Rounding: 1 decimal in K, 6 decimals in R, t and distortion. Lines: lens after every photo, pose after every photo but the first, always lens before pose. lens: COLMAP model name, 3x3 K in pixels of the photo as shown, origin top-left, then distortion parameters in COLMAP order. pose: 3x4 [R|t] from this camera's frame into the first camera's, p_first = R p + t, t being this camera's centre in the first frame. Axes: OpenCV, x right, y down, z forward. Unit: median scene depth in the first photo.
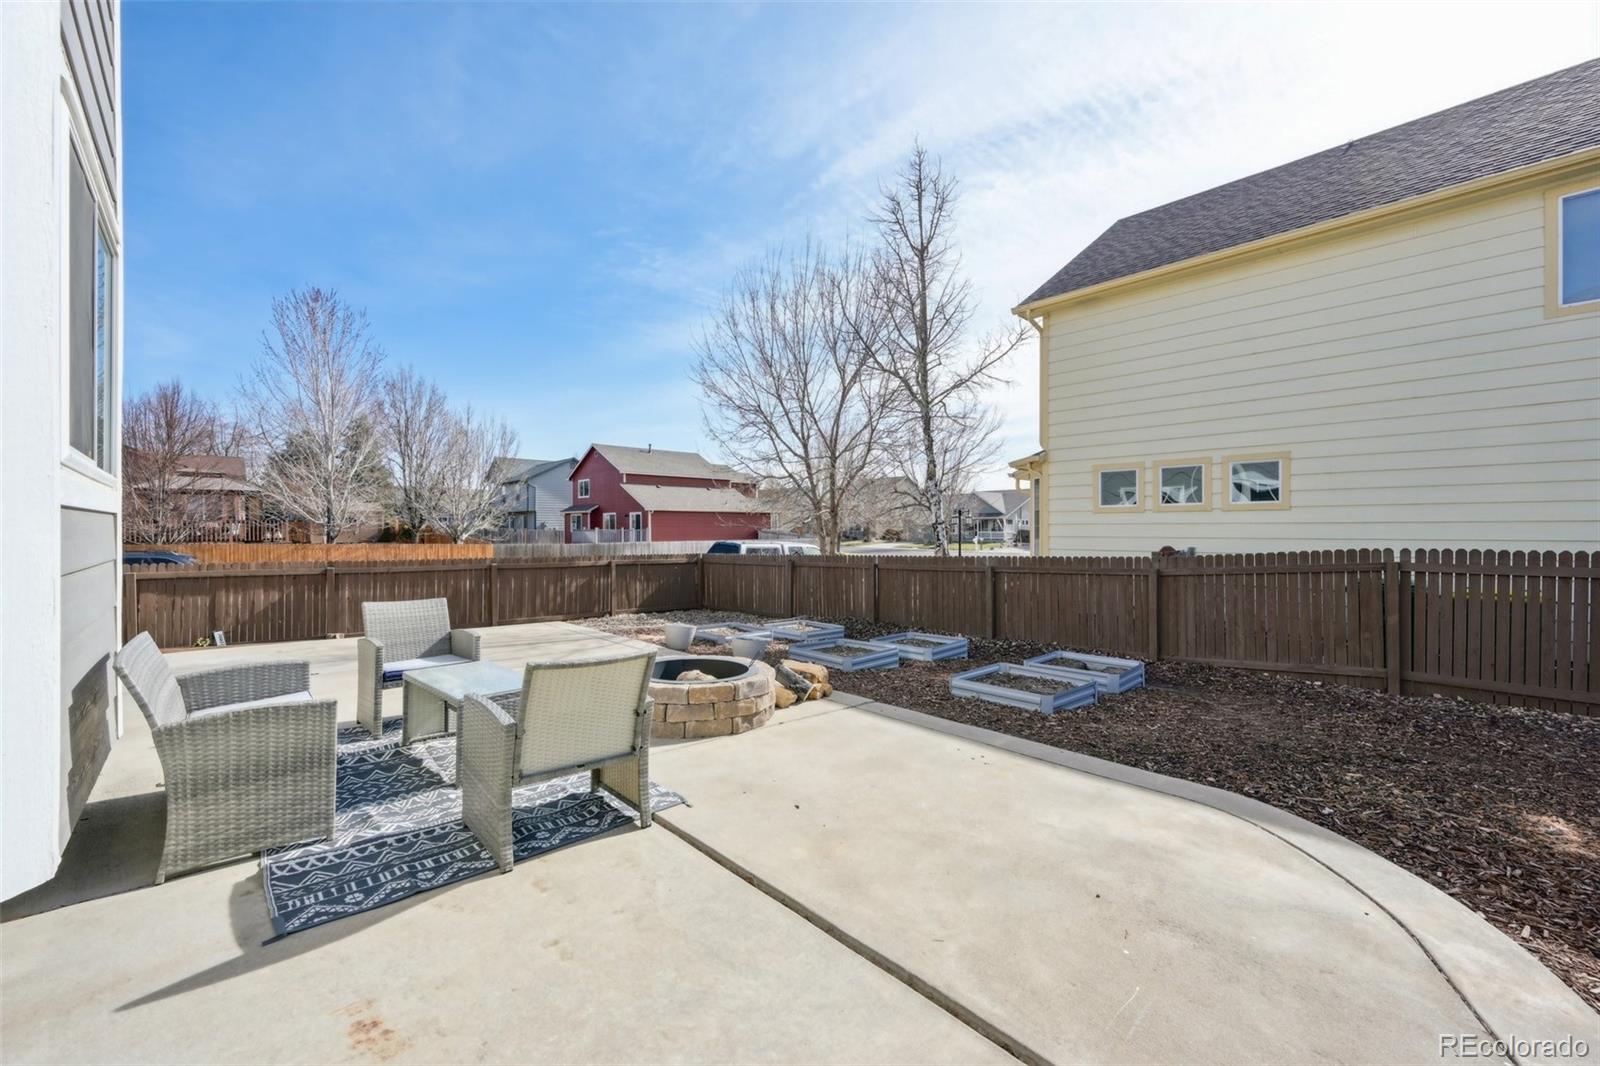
lens RADIAL K [[629.9, 0, 786.7], [0, 629.9, 535.4], [0, 0, 1]] dist [-0.004039, 0.000705]
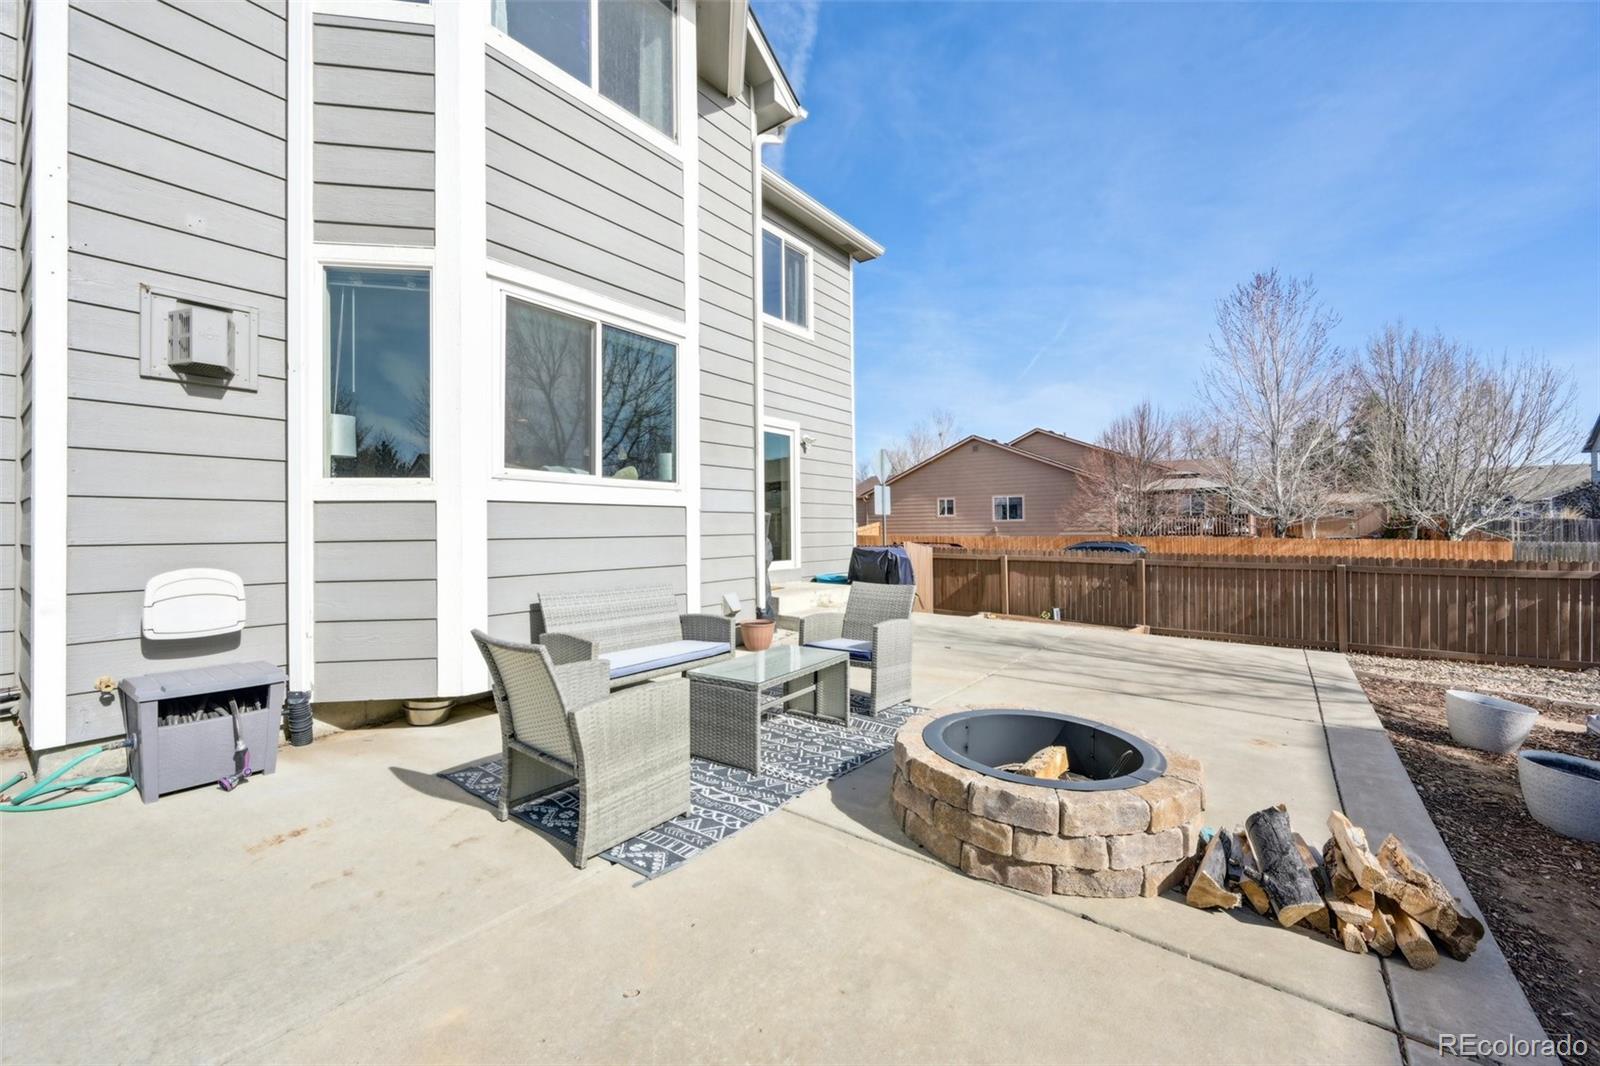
lens RADIAL K [[629.9, 0, 793.6], [0, 629.9, 527.4], [0, 0, 1]] dist [-0.004039, 0.000705]
pose [[0.200356, -0.004377, -0.979713, 0.133180], [-0.000249, 0.999990, -0.004519, 0.005071], [0.979723, 0.001149, 0.200353, 0.231812]]
